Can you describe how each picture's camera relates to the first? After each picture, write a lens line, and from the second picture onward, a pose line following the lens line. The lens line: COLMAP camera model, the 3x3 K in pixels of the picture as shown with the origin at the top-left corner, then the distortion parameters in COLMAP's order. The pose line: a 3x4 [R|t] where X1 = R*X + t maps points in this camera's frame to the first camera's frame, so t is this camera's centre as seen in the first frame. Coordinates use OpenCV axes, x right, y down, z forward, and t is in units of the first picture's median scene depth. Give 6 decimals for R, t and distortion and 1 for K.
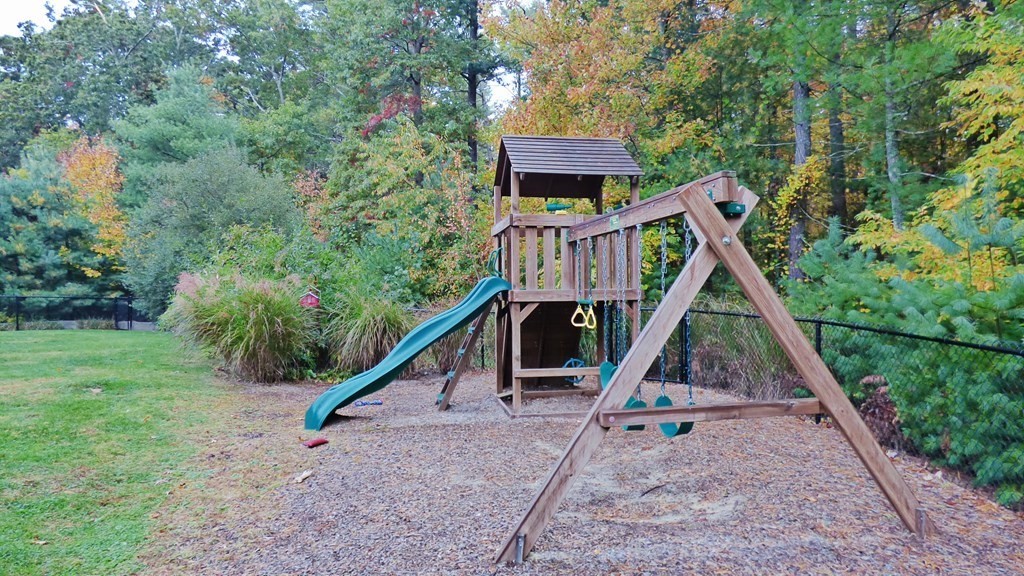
lens RADIAL K [[627.5, 0, 512.0], [0, 627.5, 288.0], [0, 0, 1]] dist [-0.002034, 0.000090]
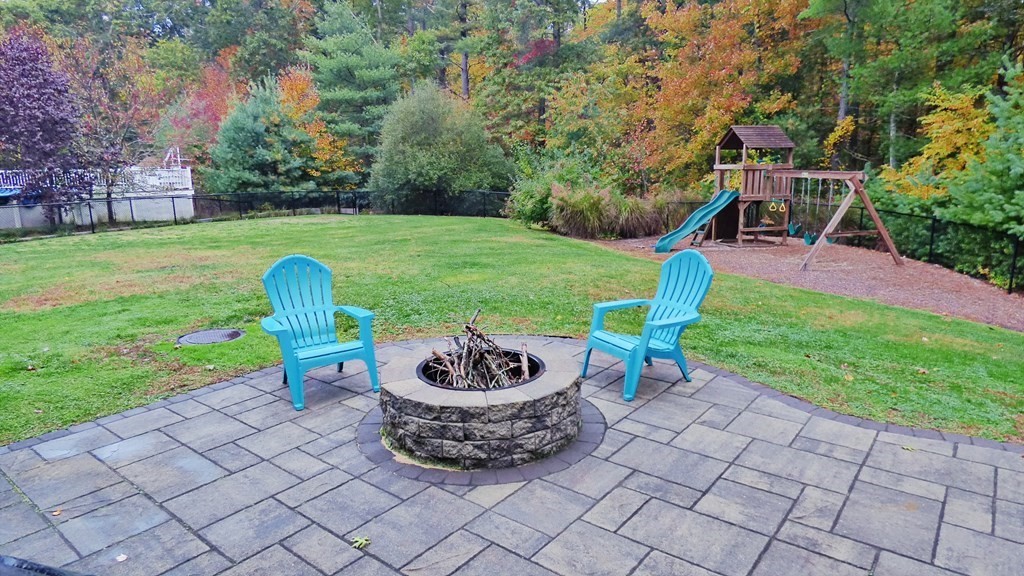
lens RADIAL K [[627.5, 0, 512.0], [0, 627.5, 288.0], [0, 0, 1]] dist [-0.002034, 0.000090]
pose [[0.998483, -0.016936, 0.052395, -1.031402], [0.006673, 0.981729, 0.190169, -0.116918], [-0.054658, -0.189531, 0.980352, -1.427319]]
